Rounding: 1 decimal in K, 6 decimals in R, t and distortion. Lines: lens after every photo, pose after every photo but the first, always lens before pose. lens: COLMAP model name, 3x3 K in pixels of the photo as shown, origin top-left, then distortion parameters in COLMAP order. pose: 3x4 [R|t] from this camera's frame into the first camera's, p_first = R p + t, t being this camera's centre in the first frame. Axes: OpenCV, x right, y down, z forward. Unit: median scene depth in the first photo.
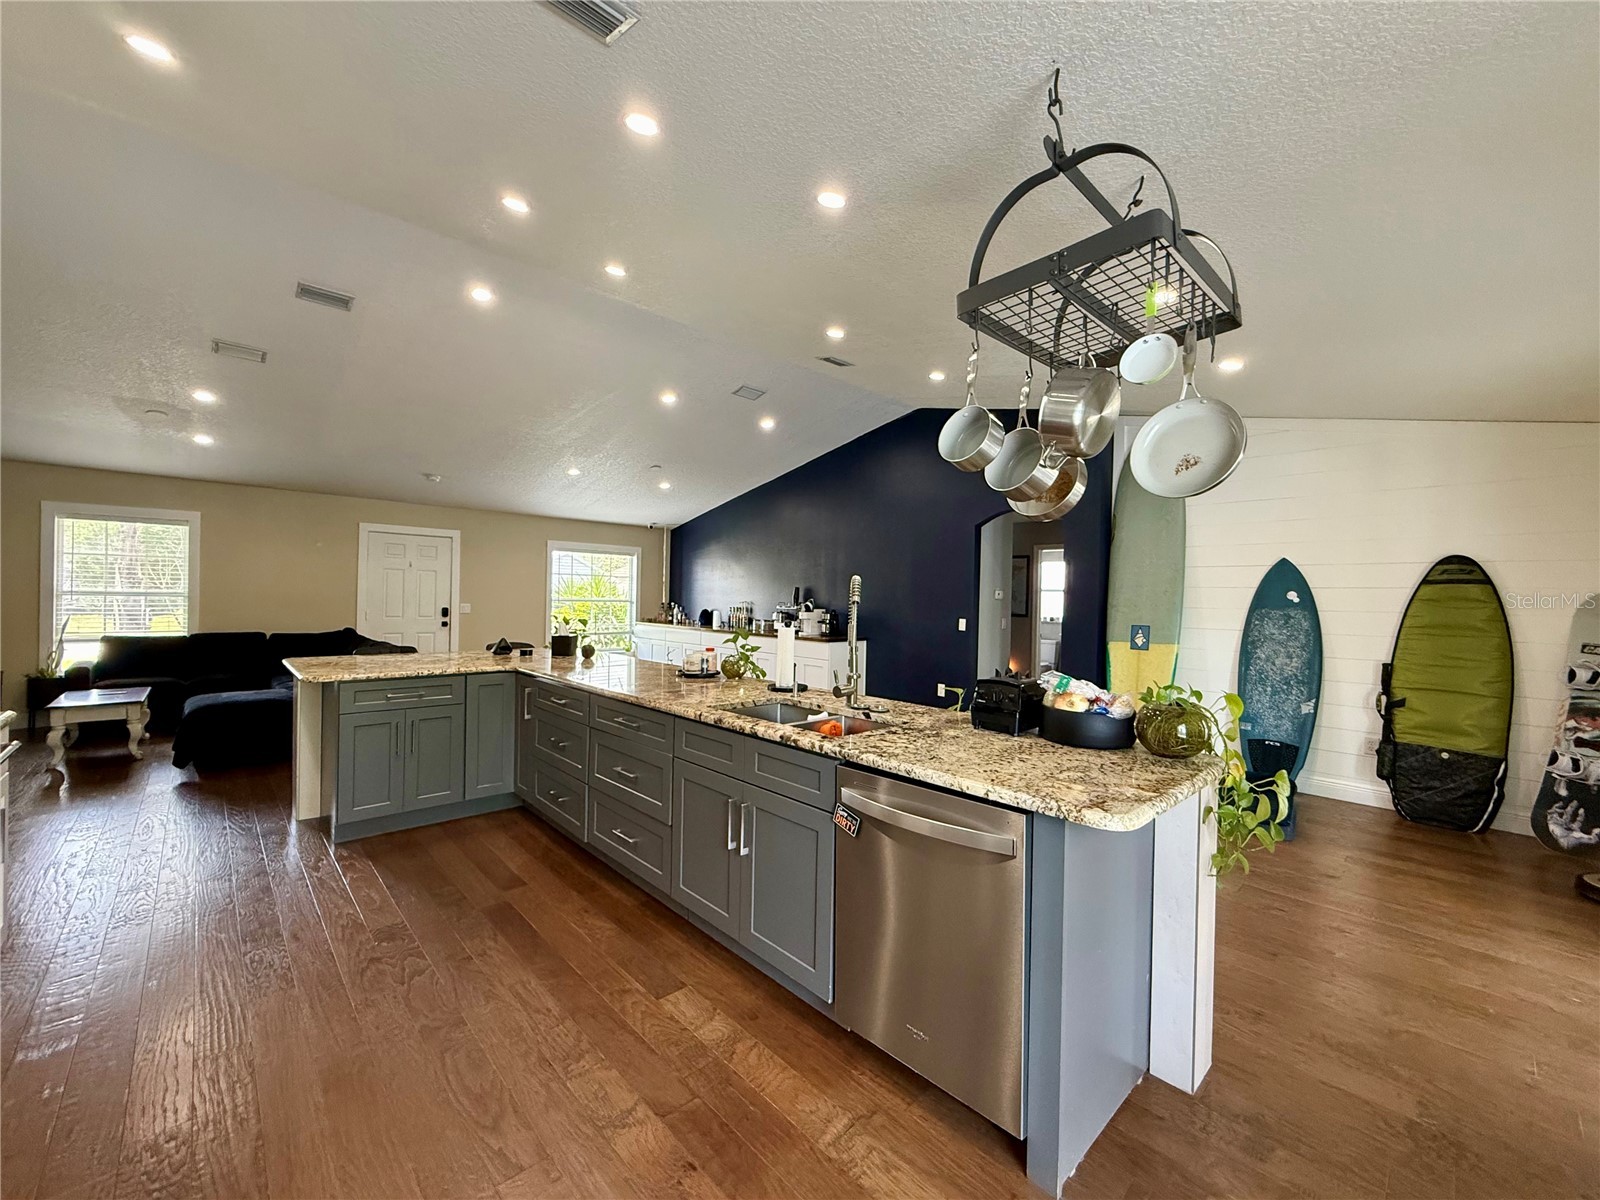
lens RADIAL K [[636.7, 0, 796.1], [0, 636.7, 601.4], [0, 0, 1]] dist [-0.000897, 0.000006]
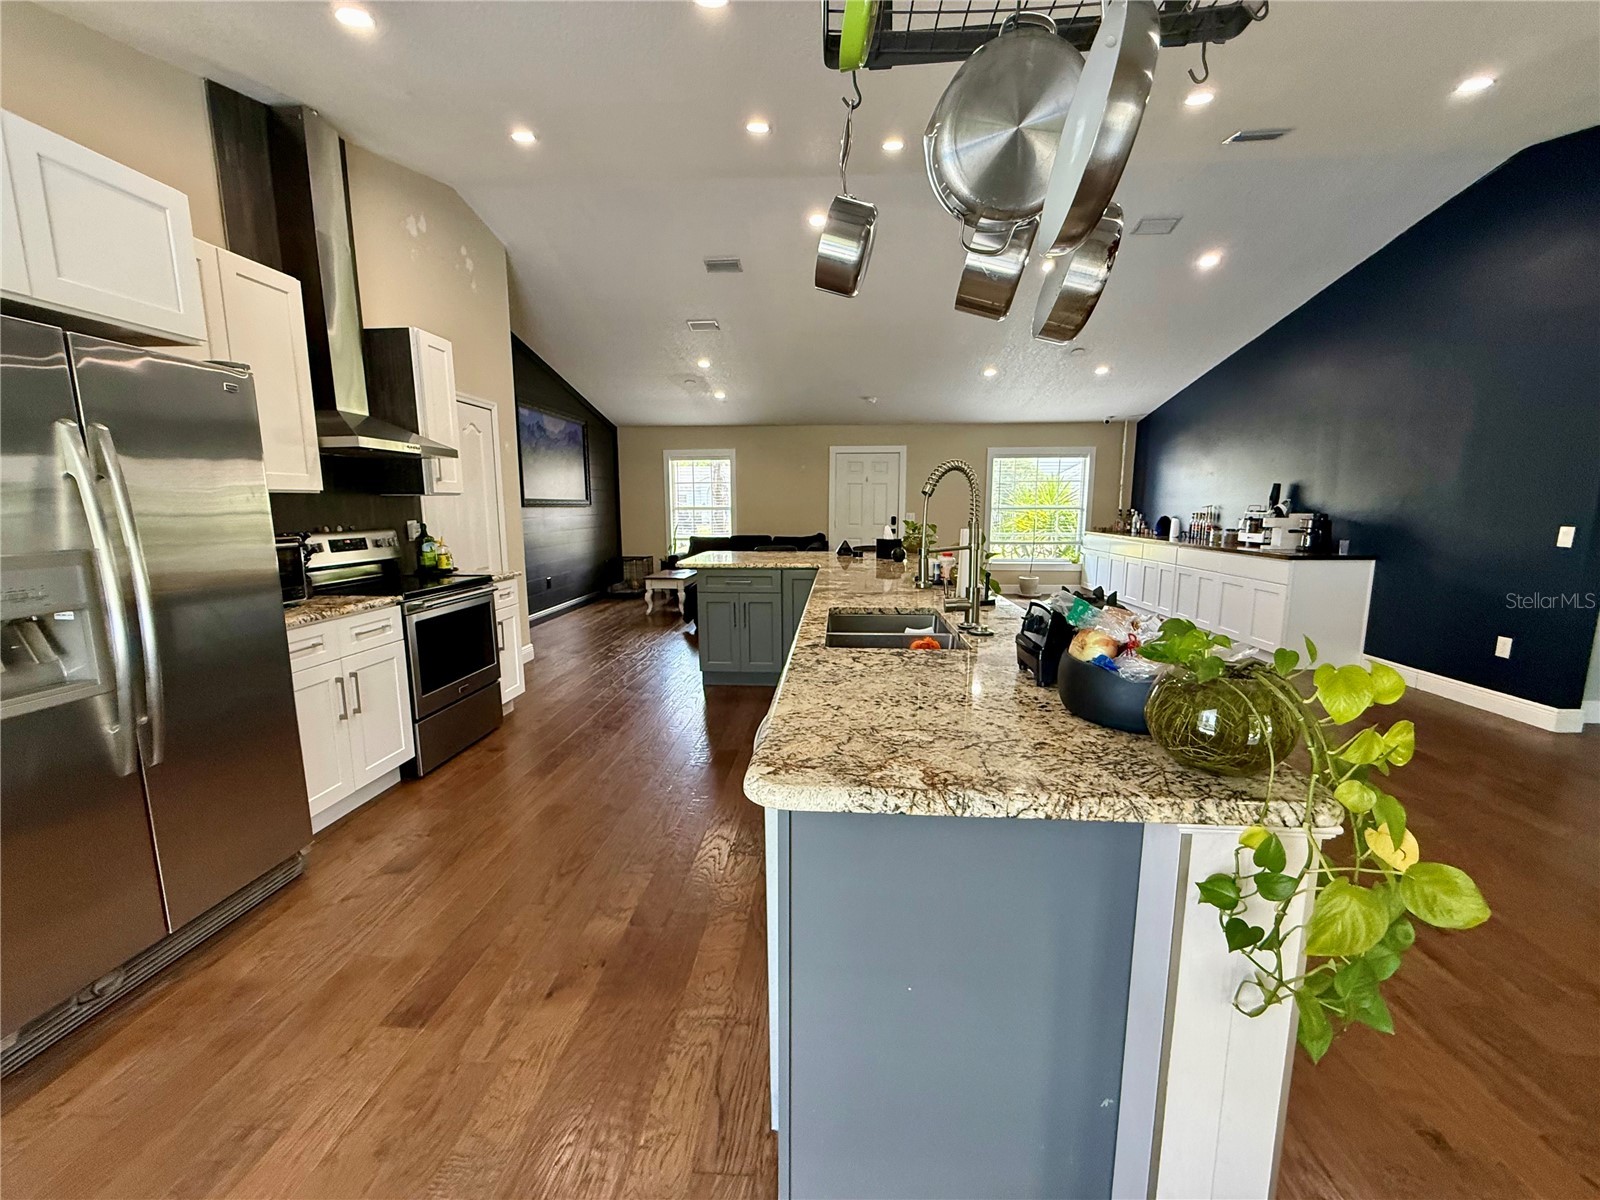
lens RADIAL K [[636.7, 0, 795.6], [0, 636.7, 601.7], [0, 0, 1]] dist [-0.000897, 0.000006]
pose [[0.679276, 0.088554, -0.728520, 0.180278], [0.012398, 0.991167, 0.132040, 0.008970], [0.733778, -0.098723, 0.672178, 0.102504]]
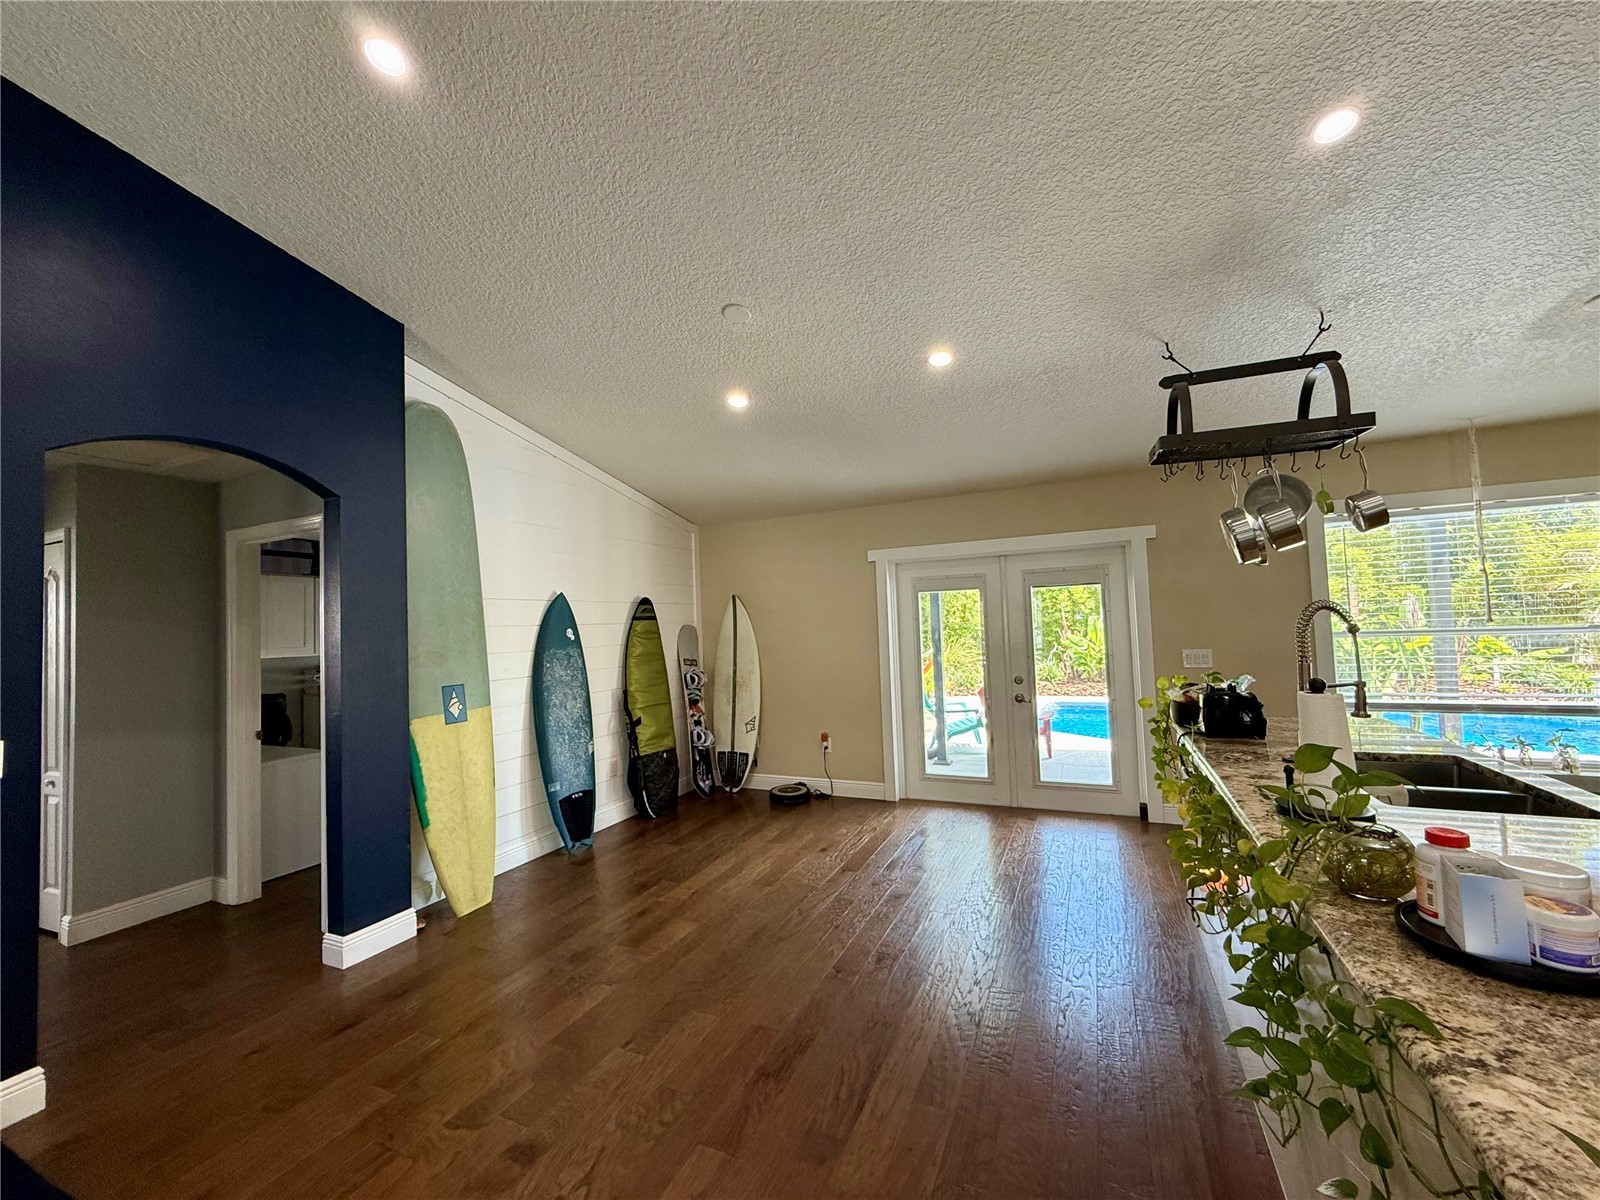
lens RADIAL K [[636.7, 0, 797.6], [0, 636.7, 602.0], [0, 0, 1]] dist [-0.000897, 0.000006]
pose [[-0.377703, 0.028810, 0.925479, -0.137809], [0.035843, 0.999222, -0.016477, -0.016865], [-0.925233, 0.026949, -0.378441, 0.640368]]
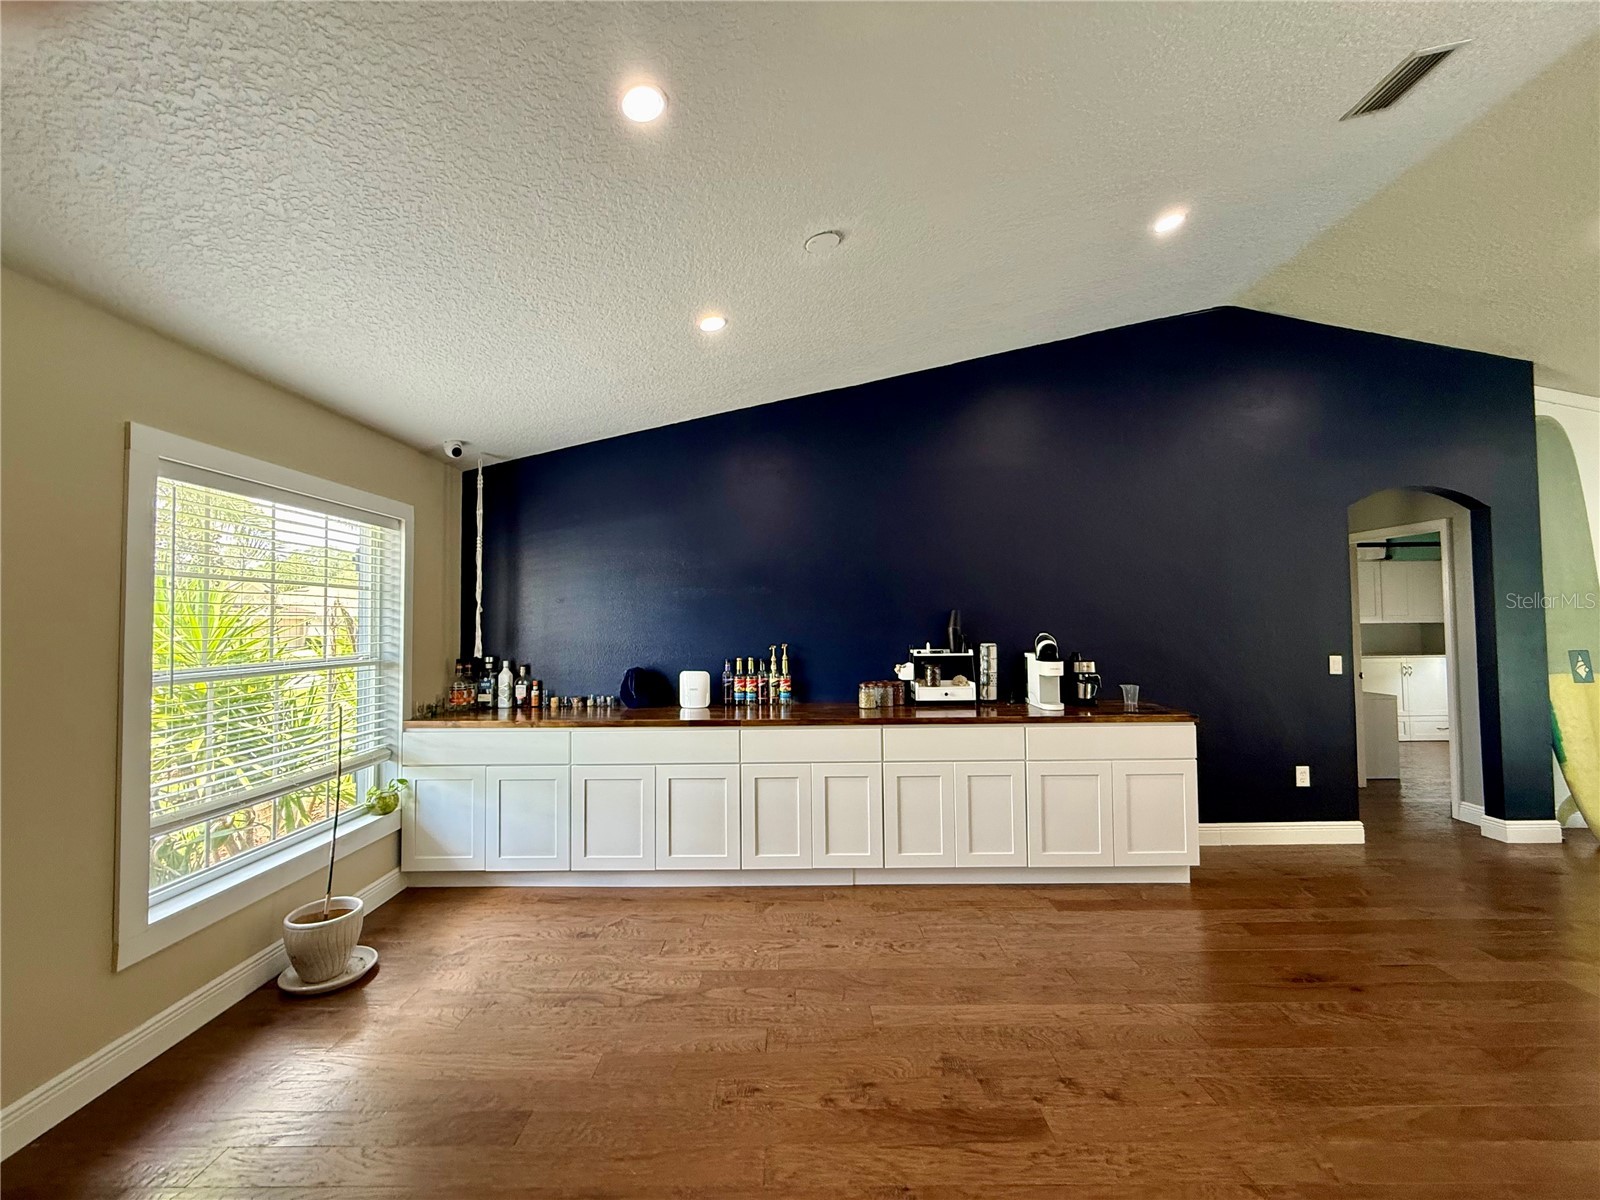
lens RADIAL K [[636.7, 0, 795.4], [0, 636.7, 601.5], [0, 0, 1]] dist [-0.000897, 0.000006]
pose [[0.690981, -0.004098, 0.722861, -0.464321], [0.031151, 0.999224, -0.024113, -0.022613], [-0.722201, 0.039179, 0.690573, 0.802320]]
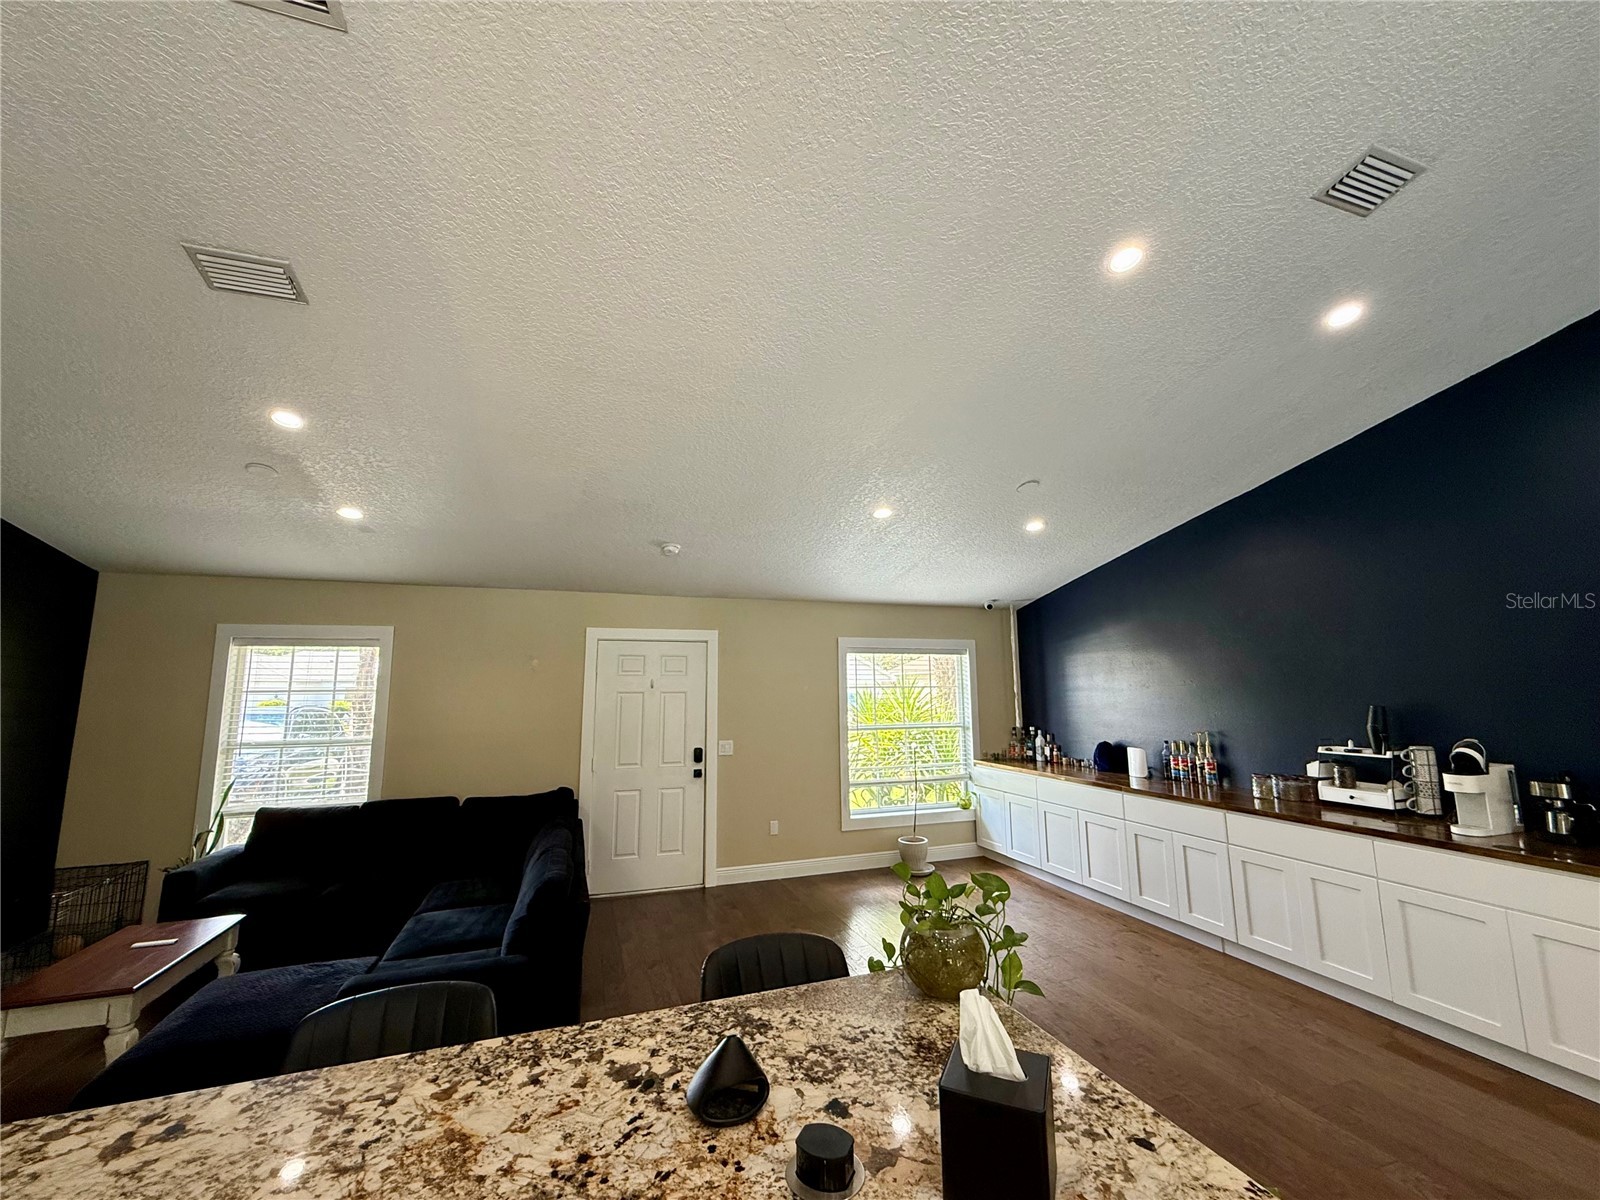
lens RADIAL K [[636.7, 0, 795.1], [0, 636.7, 601.8], [0, 0, 1]] dist [-0.000897, 0.000006]
pose [[0.911267, -0.085874, -0.402763, -0.194579], [0.025247, 0.987827, -0.153493, -0.038622], [0.411041, 0.129705, 0.902342, 0.457513]]
